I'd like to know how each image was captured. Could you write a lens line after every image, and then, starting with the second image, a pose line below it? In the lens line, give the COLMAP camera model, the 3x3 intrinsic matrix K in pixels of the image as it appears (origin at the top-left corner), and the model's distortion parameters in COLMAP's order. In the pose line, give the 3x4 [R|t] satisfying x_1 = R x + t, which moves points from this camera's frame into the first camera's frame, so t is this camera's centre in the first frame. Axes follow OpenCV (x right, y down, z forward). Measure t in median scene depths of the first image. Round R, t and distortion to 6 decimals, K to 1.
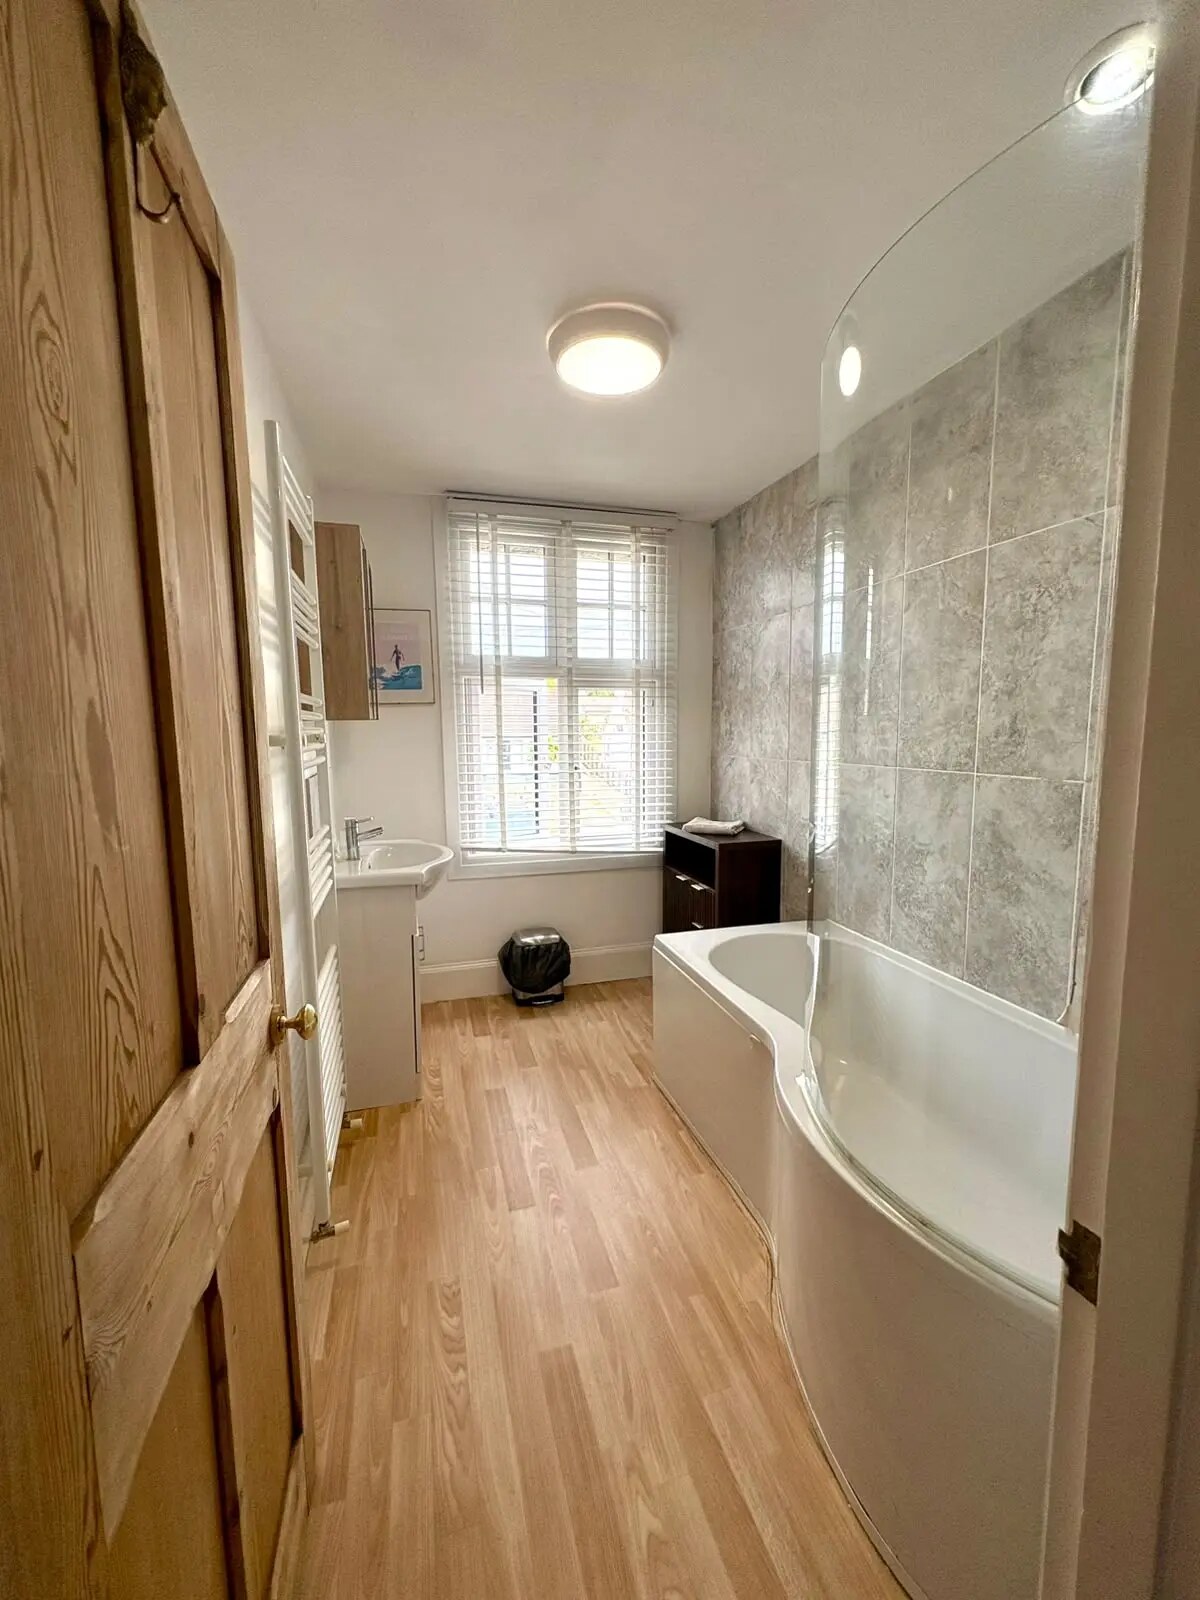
lens RADIAL K [[647.8, 0, 604.6], [0, 647.8, 802.5], [0, 0, 1]] dist [-0.000519, 0.000102]
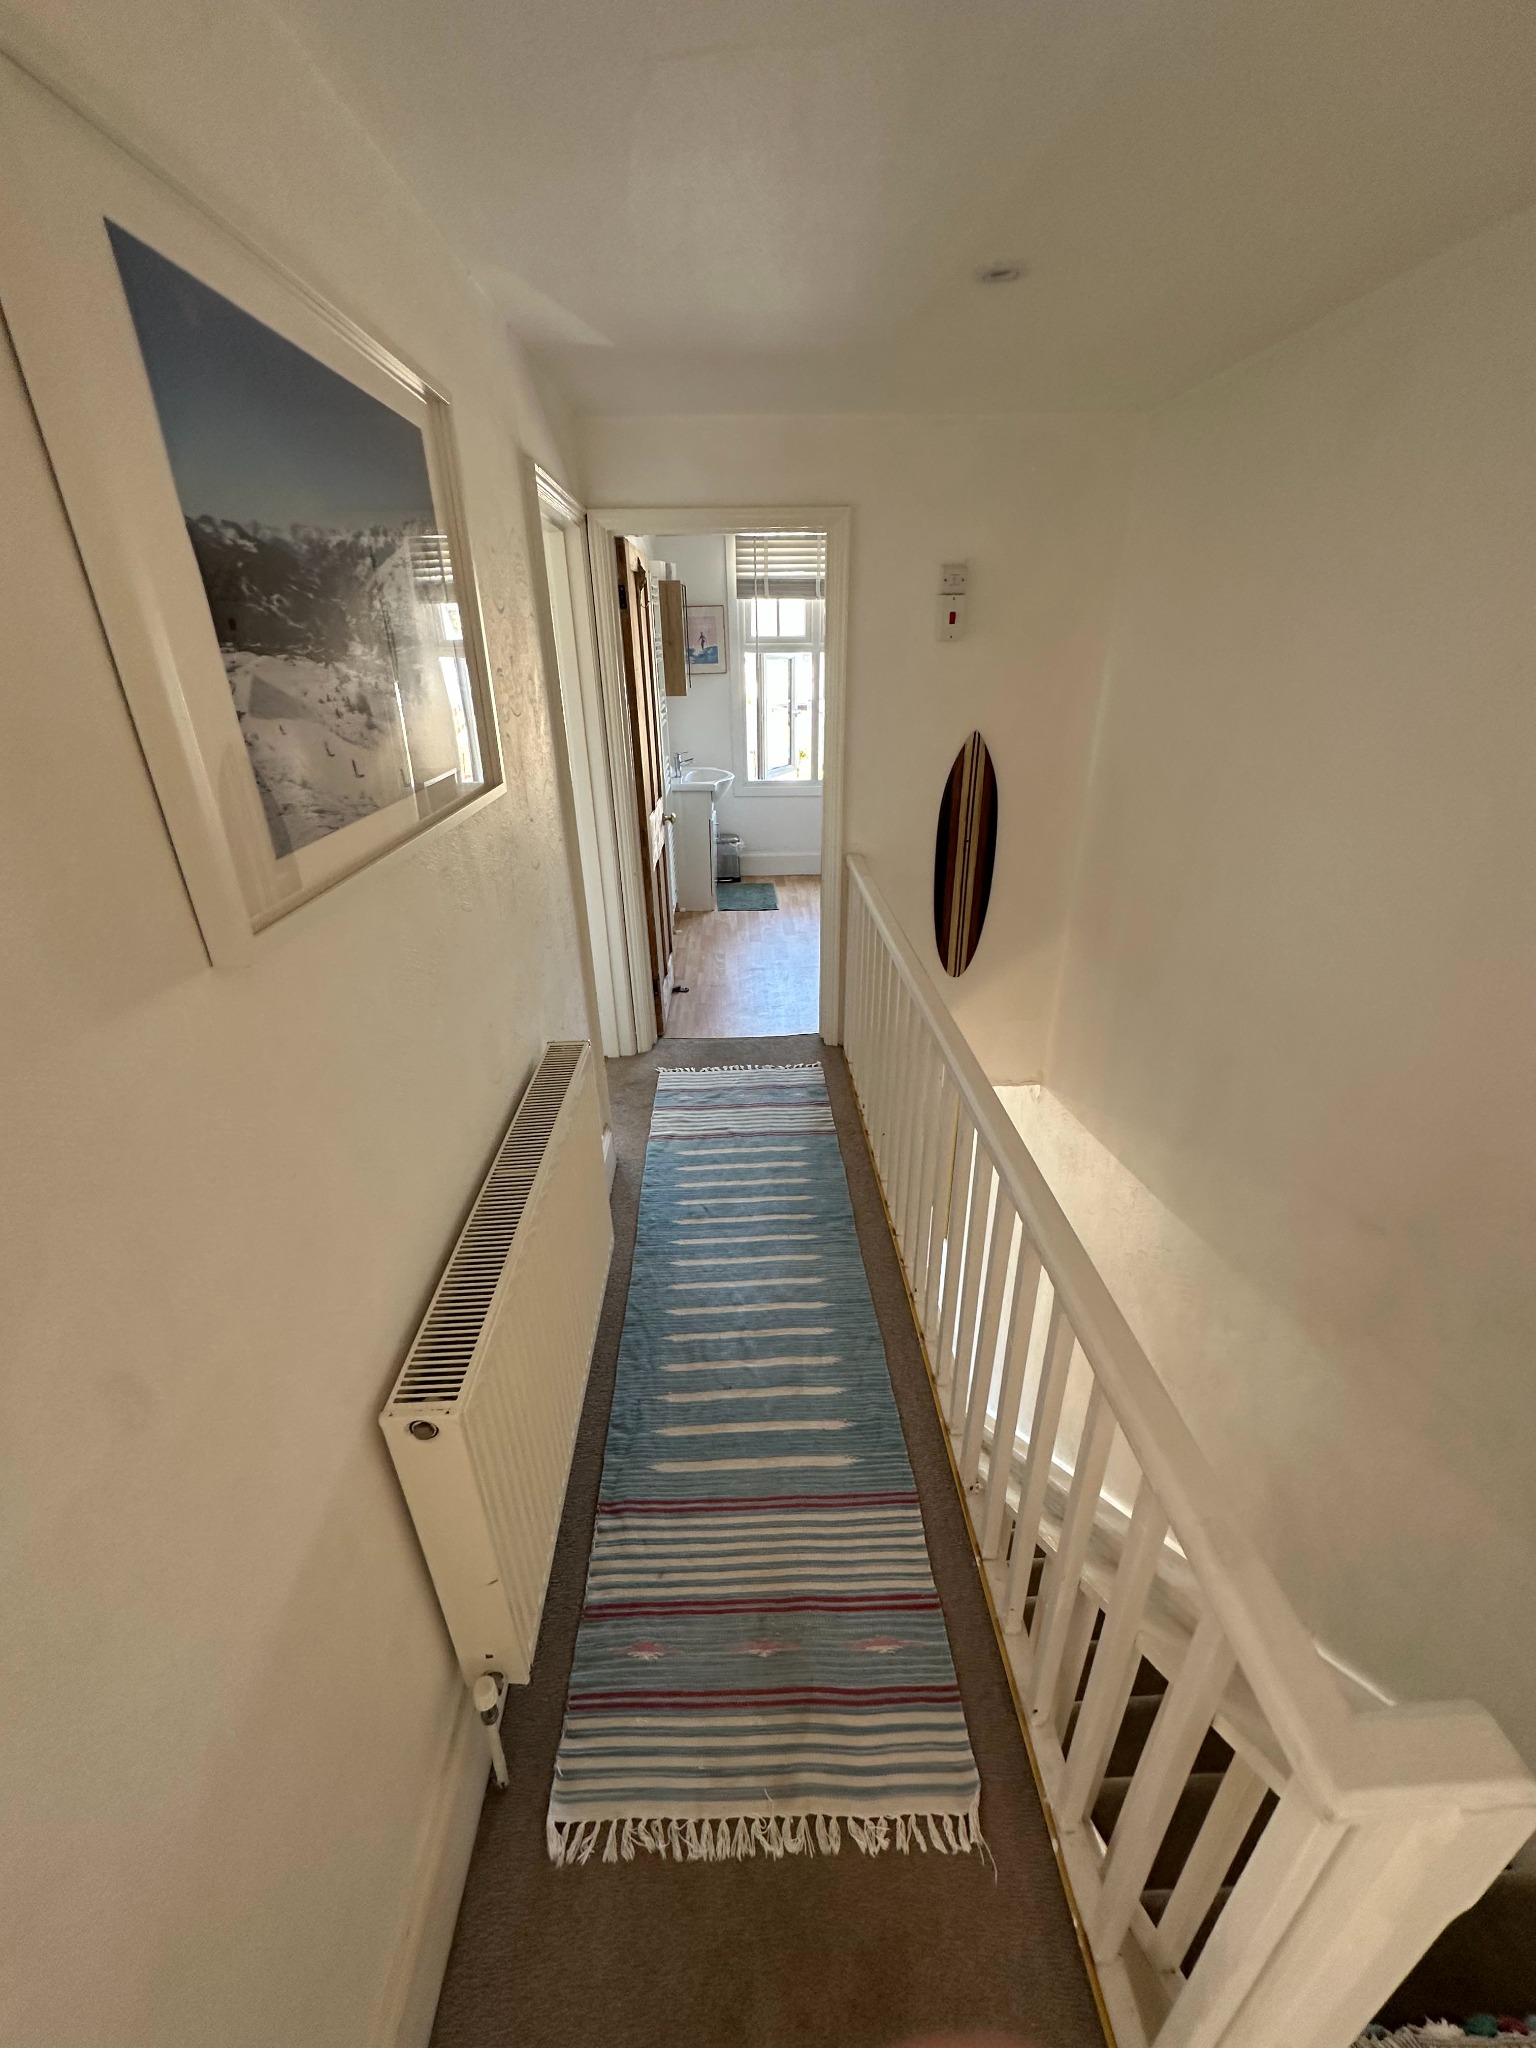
lens RADIAL K [[829.2, 0, 769.7], [0, 829.2, 1033.8], [0, 0, 1]] dist [-0.000519, 0.000102]
pose [[0.967766, 0.104023, -0.229365, 0.401087], [-0.019086, 0.938389, 0.345054, -0.034486], [0.251127, -0.329554, 0.910126, -1.108877]]
